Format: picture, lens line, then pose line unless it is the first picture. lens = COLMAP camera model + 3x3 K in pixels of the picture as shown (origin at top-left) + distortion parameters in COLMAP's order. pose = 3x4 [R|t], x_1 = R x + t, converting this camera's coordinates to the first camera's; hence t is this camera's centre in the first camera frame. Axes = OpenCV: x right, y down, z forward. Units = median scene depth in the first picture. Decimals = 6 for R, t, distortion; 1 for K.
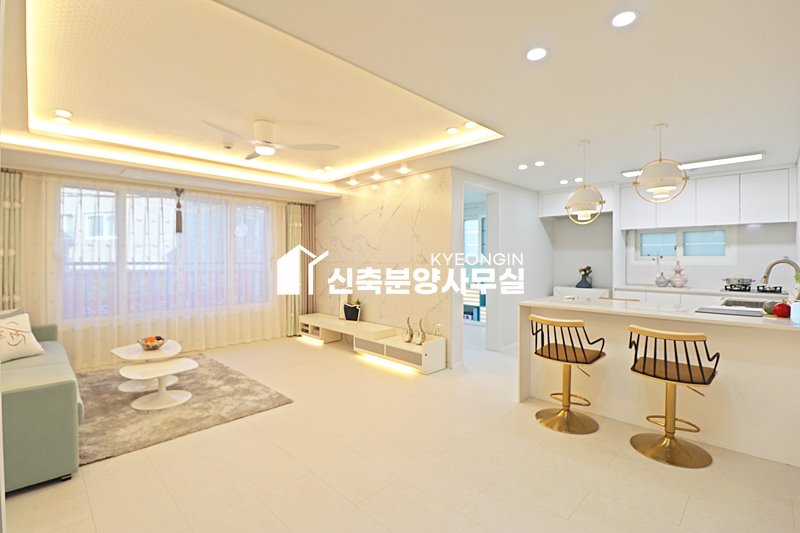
lens RADIAL K [[369.8, 0, 399.5], [0, 369.8, 261.4], [0, 0, 1]] dist [0.003859, -0.012540]
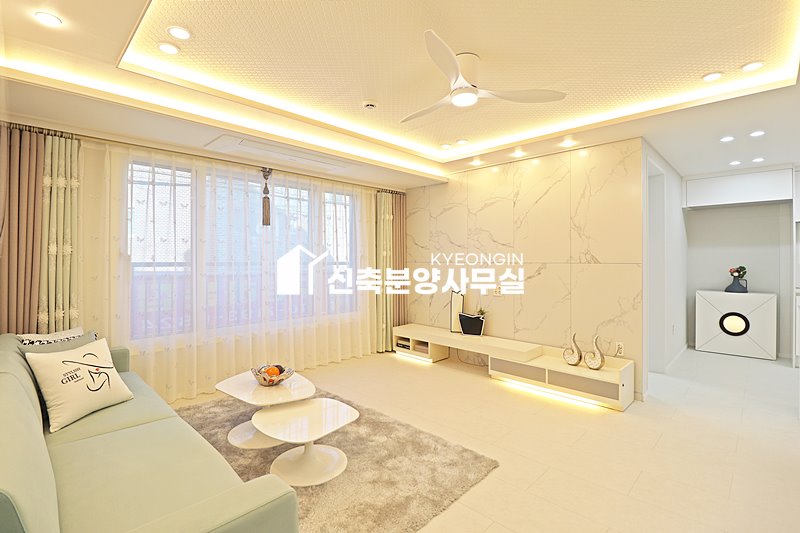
lens RADIAL K [[373.9, 0, 401.5], [0, 373.9, 259.1], [0, 0, 1]] dist [-0.000305, -0.010804]
pose [[0.999900, -0.002066, 0.014020, -0.321315], [0.002157, 0.999976, -0.006520, 0.001014], [-0.014006, 0.006550, 0.999880, 0.203957]]
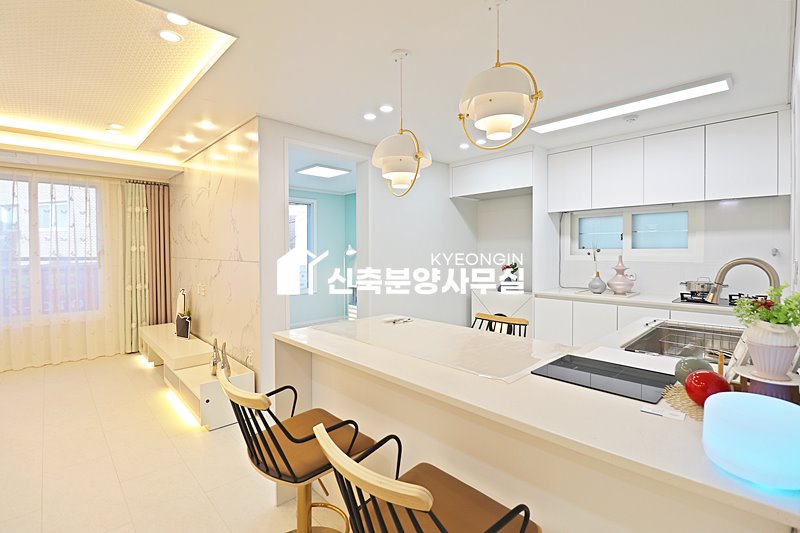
lens RADIAL K [[373.9, 0, 401.5], [0, 373.9, 259.1], [0, 0, 1]] dist [-0.000305, -0.010804]
pose [[0.999677, -0.002111, -0.025311, 0.359924], [0.002487, 0.999887, 0.014842, -0.006556], [0.025277, -0.014900, 0.999569, 0.287180]]
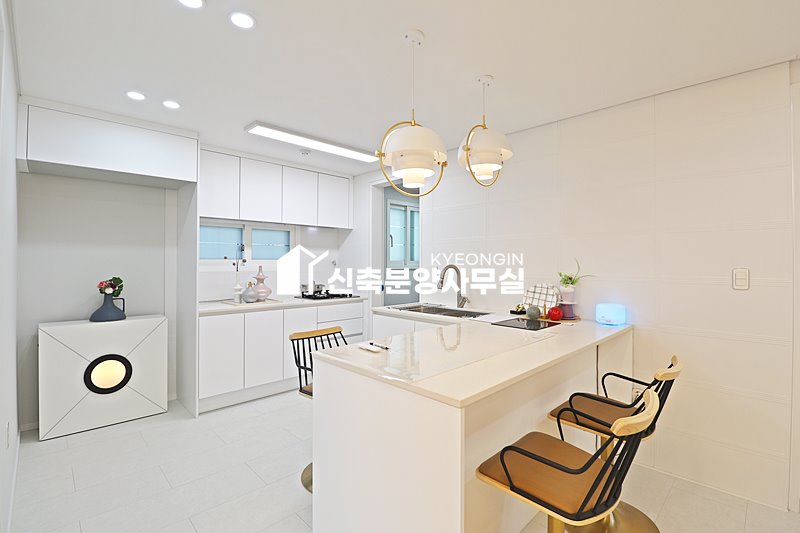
lens RADIAL K [[368.1, 0, 398.0], [0, 368.1, 262.2], [0, 0, 1]] dist [-0.026726, -0.000210]
pose [[0.004004, 0.001381, 0.999991, 0.002664], [0.003418, 0.999993, -0.001395, -0.006863], [-0.999986, 0.003424, 0.003999, 0.713866]]
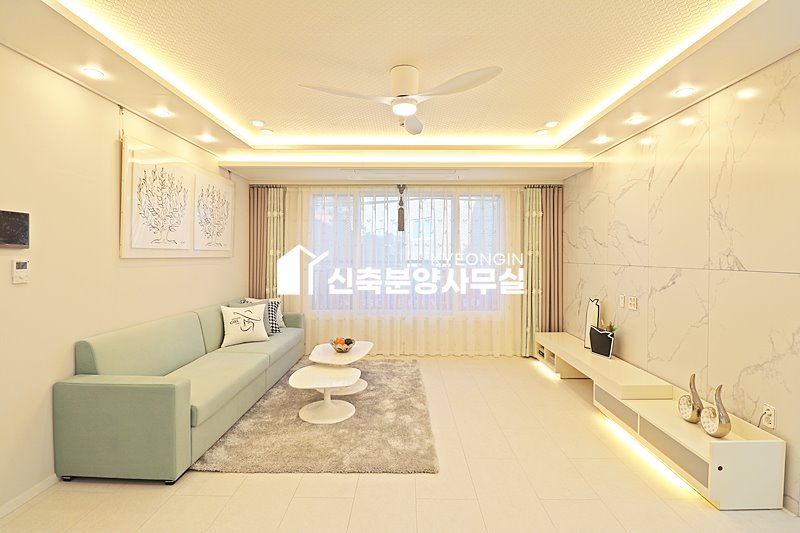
lens RADIAL K [[368.9, 0, 401.1], [0, 368.9, 258.3], [0, 0, 1]] dist [0.001773, -0.014761]
pose [[0.698653, 0.007379, -0.715423, 0.095505], [-0.008243, 0.999963, 0.002264, -0.007330], [0.715413, 0.004316, 0.698688, 0.324995]]
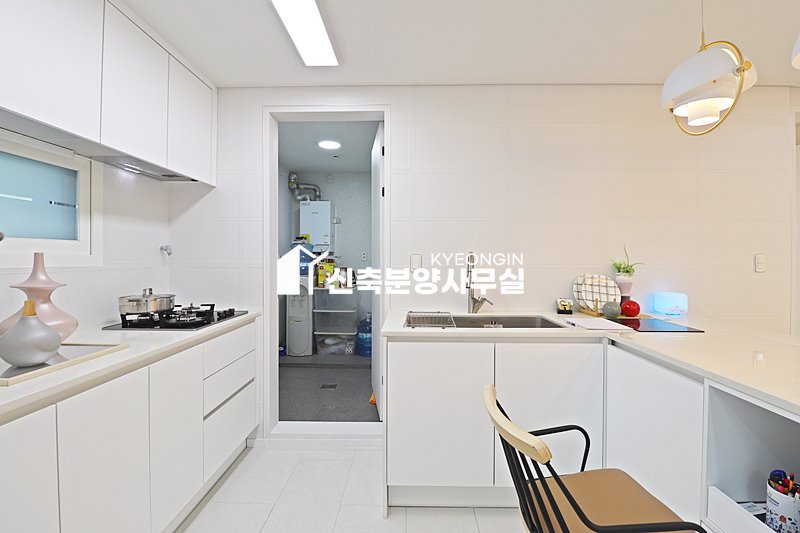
lens RADIAL K [[373.9, 0, 401.5], [0, 373.9, 259.1], [0, 0, 1]] dist [-0.000305, -0.010804]
pose [[-0.688687, -0.002930, 0.725053, 0.385062], [0.004720, 0.999953, 0.008524, 0.002067], [-0.725044, 0.009293, -0.688640, 0.992899]]
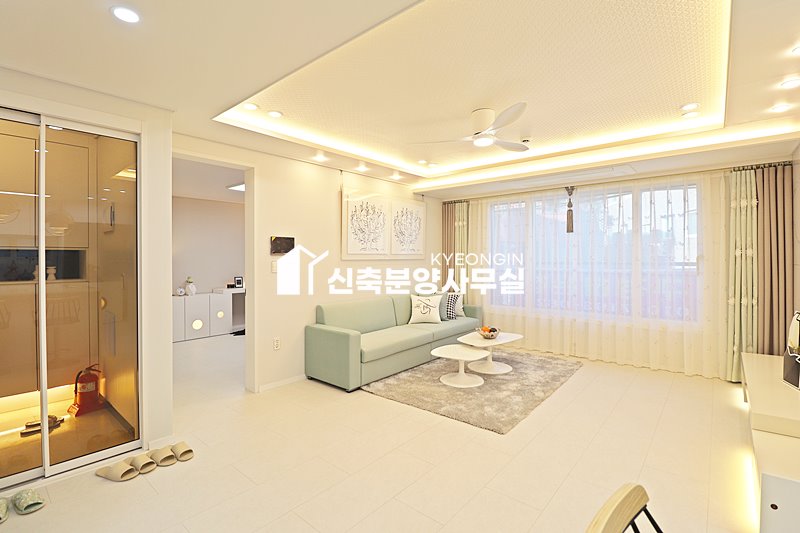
lens RADIAL K [[373.9, 0, 401.5], [0, 373.9, 259.1], [0, 0, 1]] dist [-0.000305, -0.010804]
pose [[0.082918, 0.003007, -0.996552, 0.350613], [-0.002991, 0.999992, 0.002768, -0.007970], [0.996552, 0.002752, 0.082926, 0.474494]]
